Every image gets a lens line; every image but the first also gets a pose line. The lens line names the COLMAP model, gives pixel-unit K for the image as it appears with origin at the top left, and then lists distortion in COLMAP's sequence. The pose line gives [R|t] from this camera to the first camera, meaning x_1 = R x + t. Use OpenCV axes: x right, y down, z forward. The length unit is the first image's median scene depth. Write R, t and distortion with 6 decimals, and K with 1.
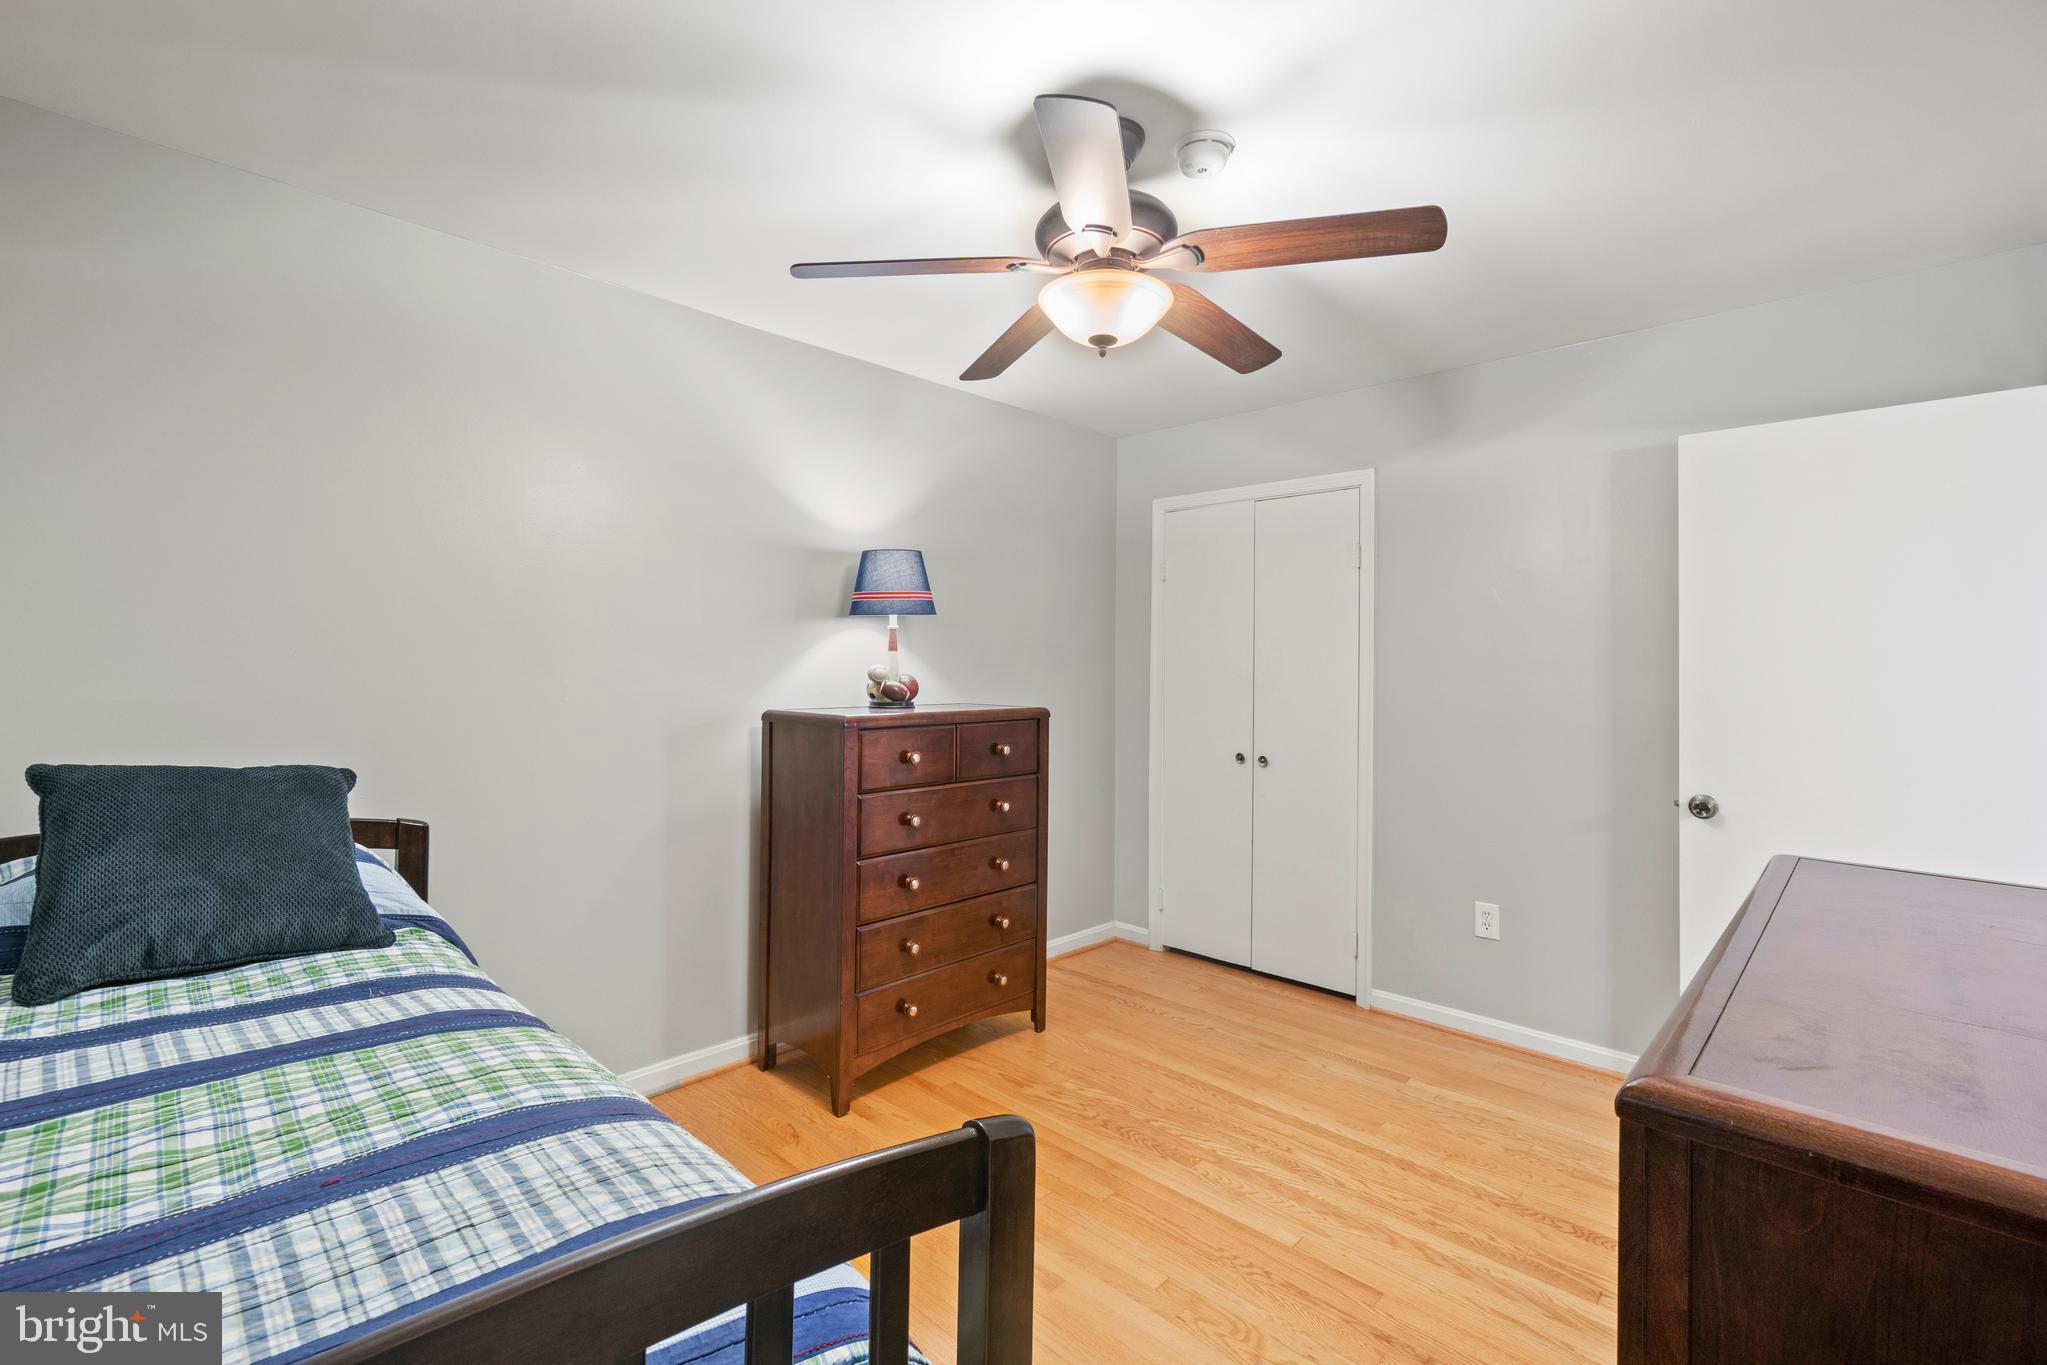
lens RADIAL K [[894.1, 0, 1000.0], [0, 894.1, 630.4], [0, 0, 1]] dist [-0.000031, 0.000128]
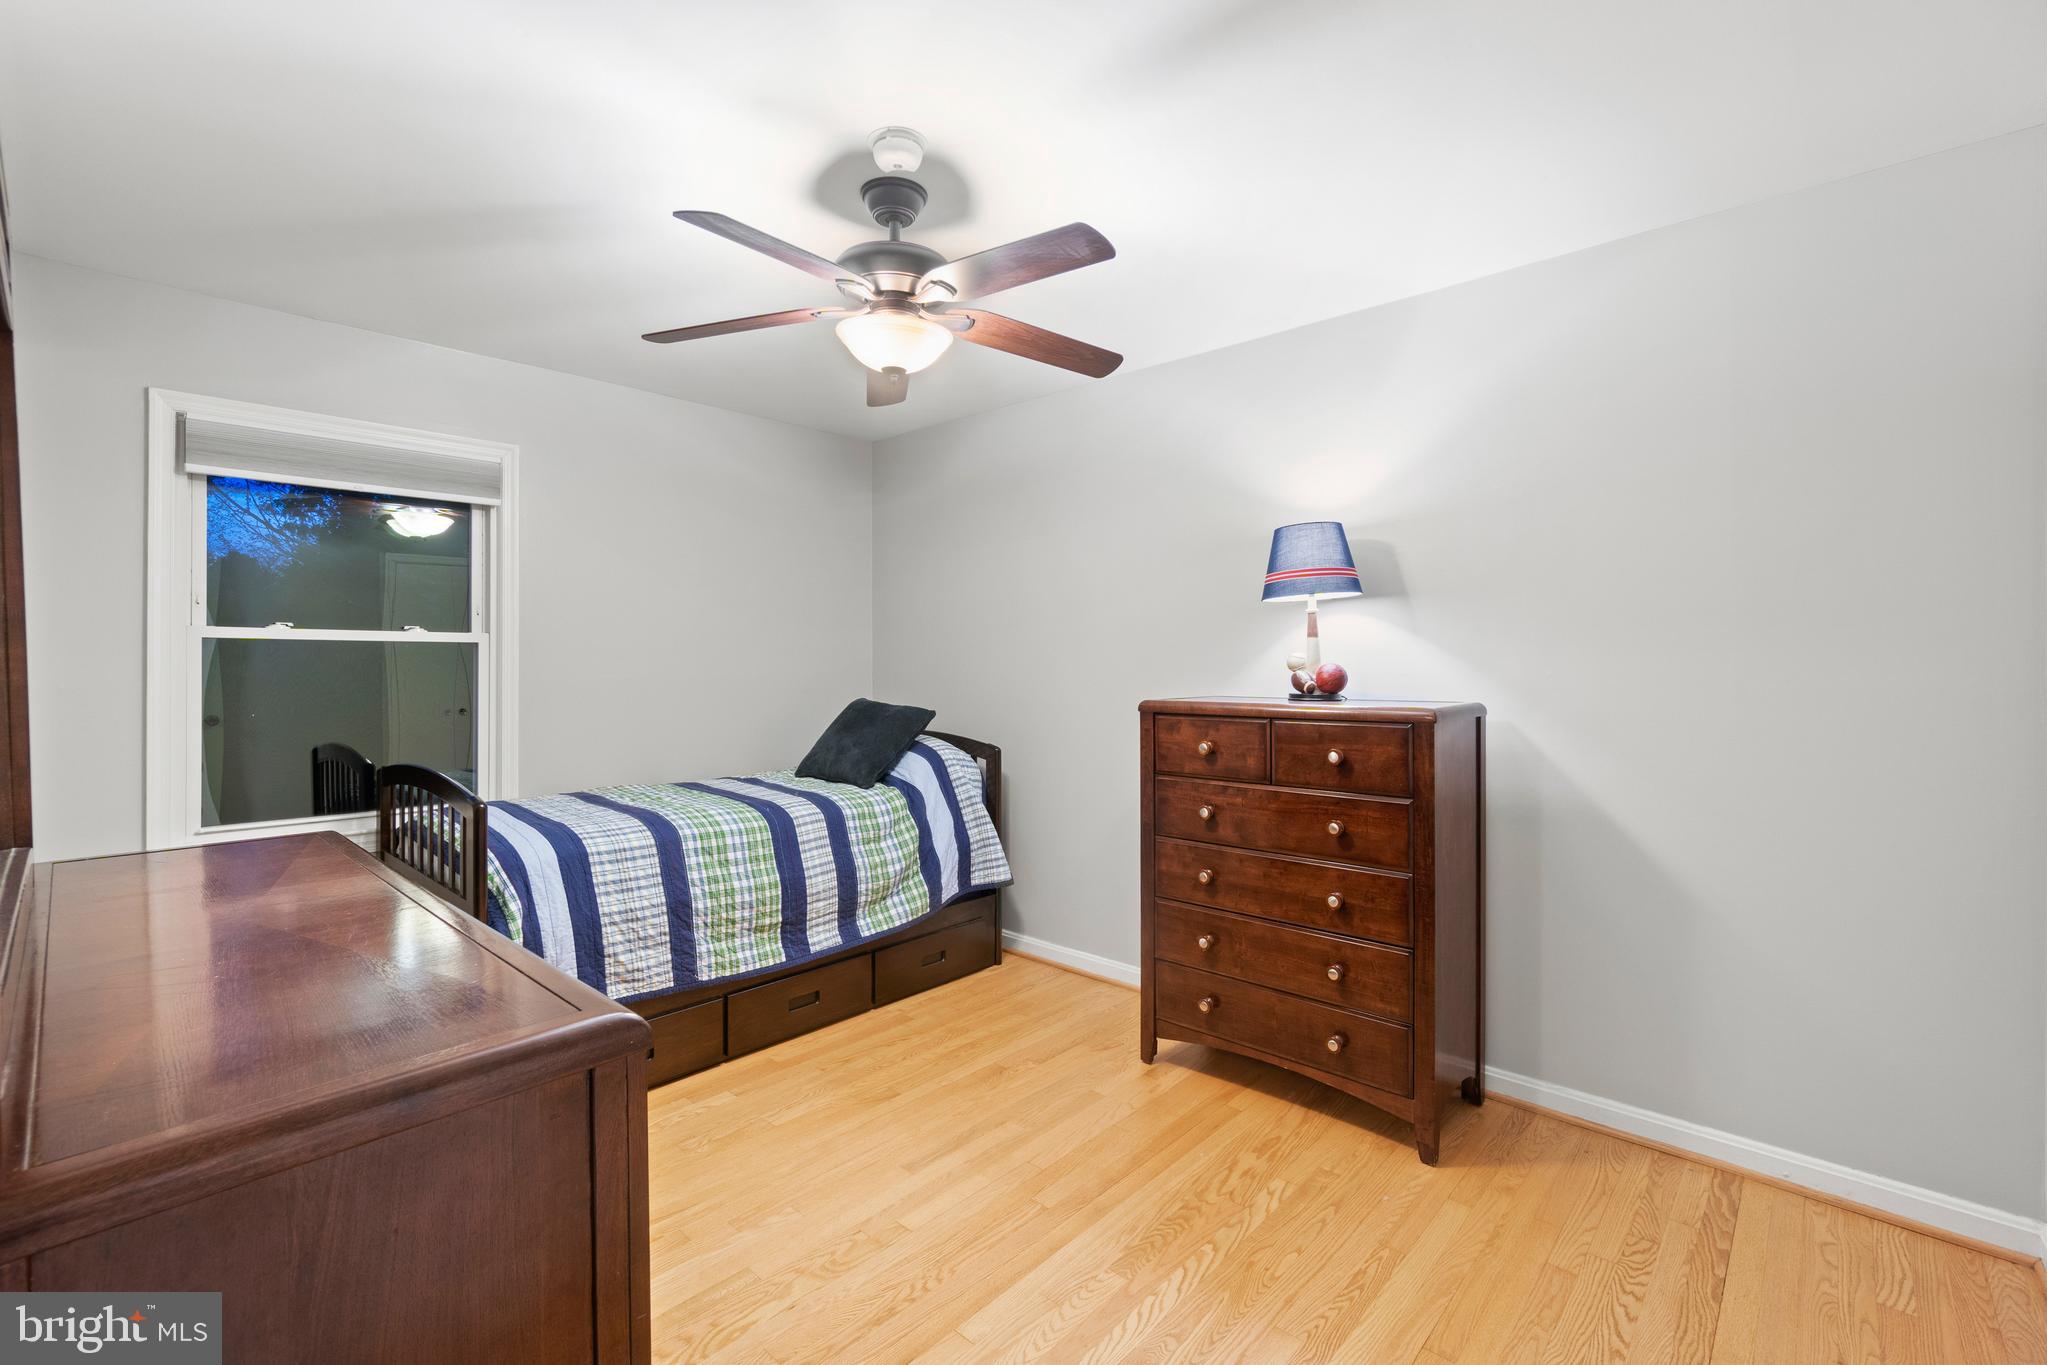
lens RADIAL K [[894.1, 0, 1023.3], [0, 894.1, 676.5], [0, 0, 1]] dist [-0.000031, 0.000128]
pose [[0.041425, 0.006147, -0.999123, 0.778105], [0.036481, 0.999305, 0.007660, 0.047147], [0.998475, -0.036766, 0.041172, 0.701347]]
